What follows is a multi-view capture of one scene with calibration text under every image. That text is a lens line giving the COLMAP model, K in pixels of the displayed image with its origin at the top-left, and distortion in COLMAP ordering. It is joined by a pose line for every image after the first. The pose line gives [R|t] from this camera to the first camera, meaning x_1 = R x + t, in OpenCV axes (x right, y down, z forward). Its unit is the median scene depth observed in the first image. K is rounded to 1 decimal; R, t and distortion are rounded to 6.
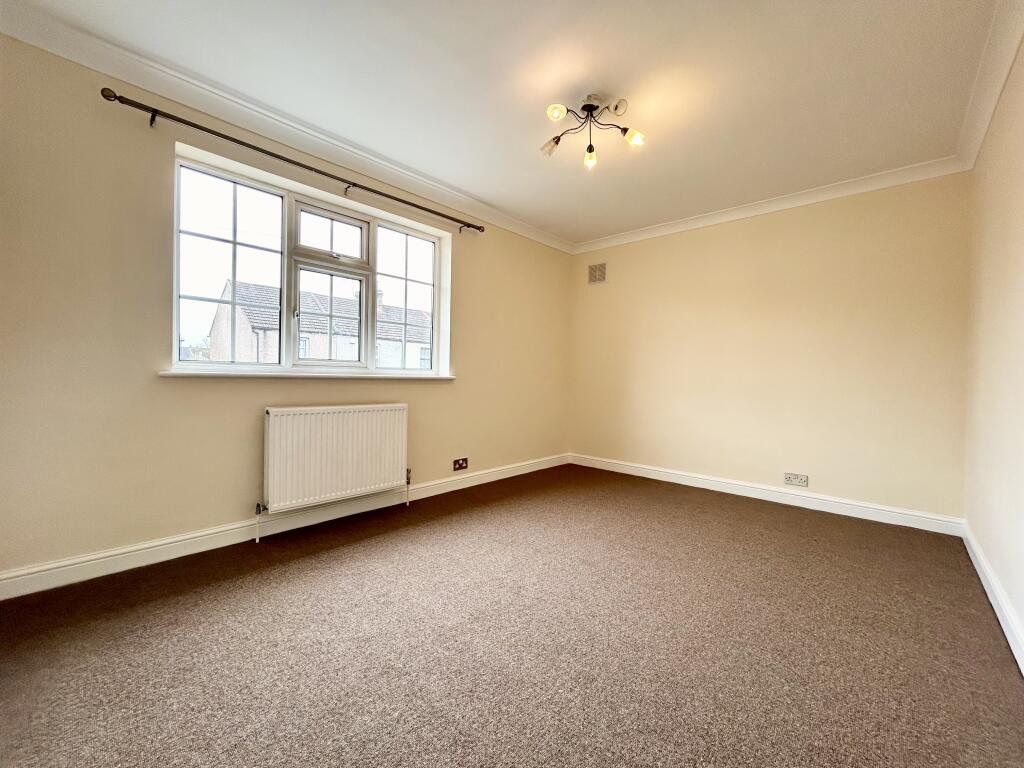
lens RADIAL K [[412.2, 0, 508.8], [0, 412.2, 377.5], [0, 0, 1]] dist [-0.001286, -0.000608]
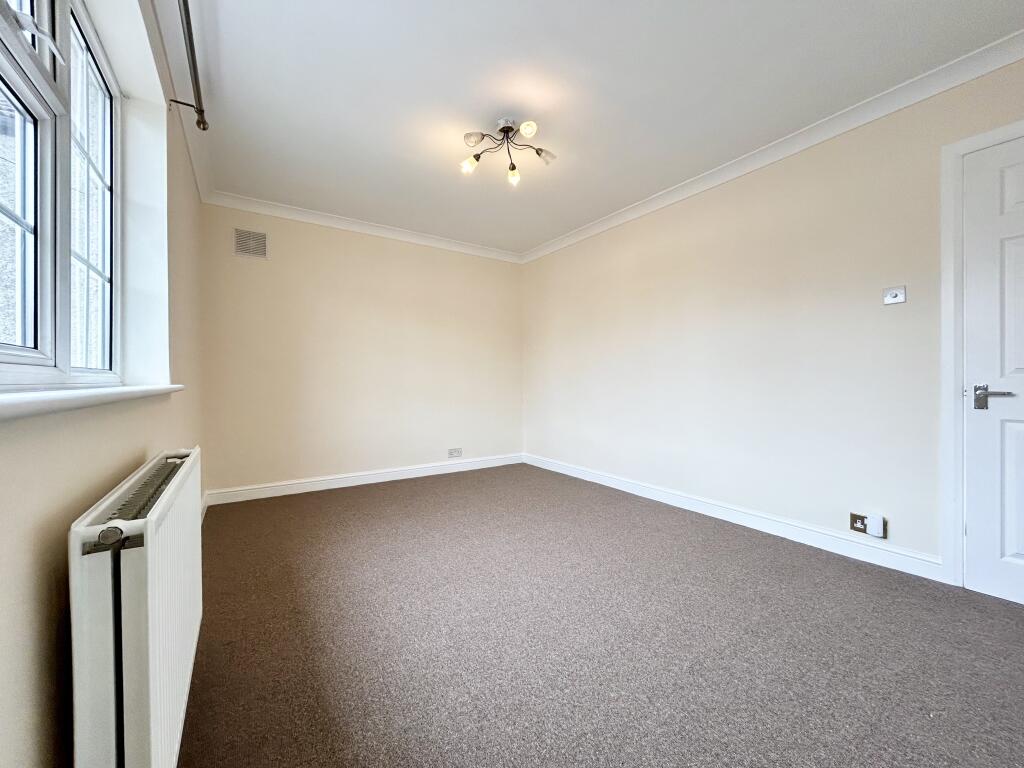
lens RADIAL K [[412.2, 0, 510.5], [0, 412.2, 383.5], [0, 0, 1]] dist [-0.001286, -0.000608]
pose [[0.234998, -0.030719, 0.971510, -0.573441], [0.006501, 0.999528, 0.030033, -0.020598], [-0.971974, -0.000741, 0.235087, 0.496629]]
